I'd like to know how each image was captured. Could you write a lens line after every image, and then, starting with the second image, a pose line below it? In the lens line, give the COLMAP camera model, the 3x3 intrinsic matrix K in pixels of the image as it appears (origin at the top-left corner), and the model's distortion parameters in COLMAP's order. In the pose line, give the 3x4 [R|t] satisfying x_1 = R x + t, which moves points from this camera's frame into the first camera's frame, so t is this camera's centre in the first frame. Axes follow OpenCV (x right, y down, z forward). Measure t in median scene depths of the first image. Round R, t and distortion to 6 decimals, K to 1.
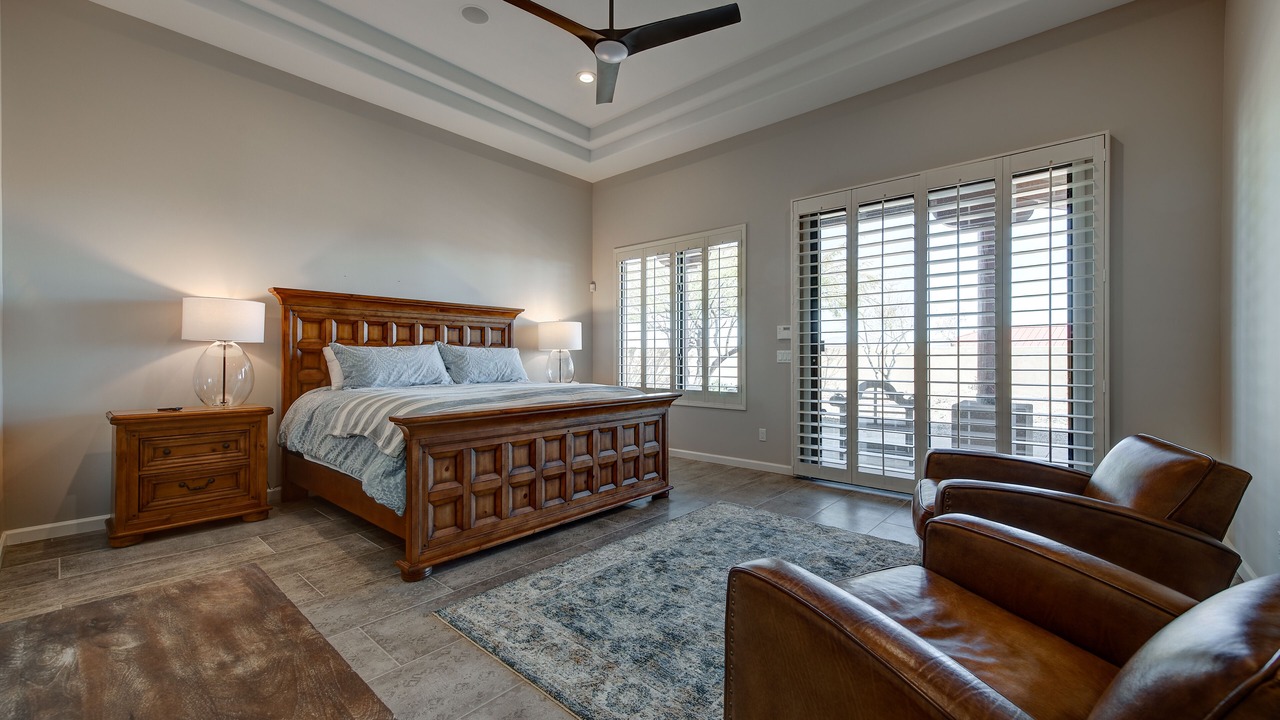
lens RADIAL K [[507.8, 0, 644.2], [0, 507.8, 354.7], [0, 0, 1]] dist [0.012004, -0.000449]
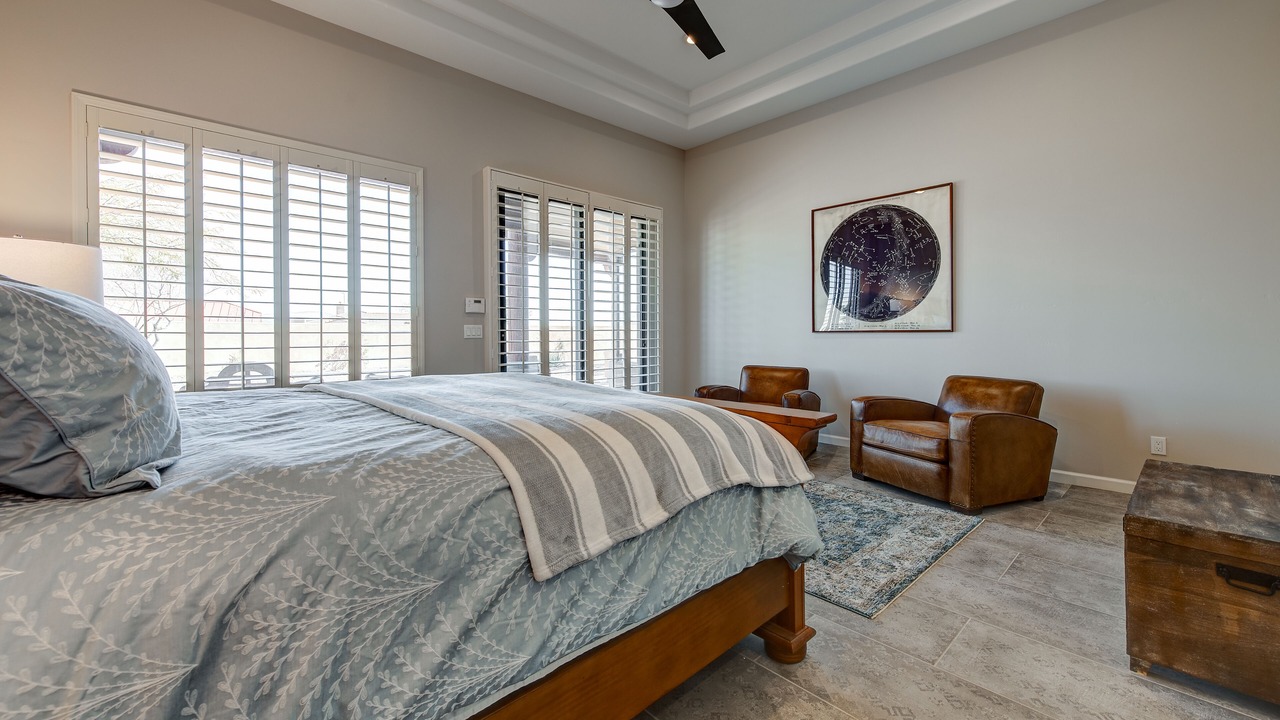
lens RADIAL K [[509.6, 0, 642.2], [0, 509.6, 329.8], [0, 0, 1]] dist [0.025416, -0.000016]
pose [[0.084585, 0.003380, 0.996411, -0.629662], [0.005164, 0.999979, -0.003831, 0.005512], [-0.996403, 0.005470, 0.084566, 0.620916]]
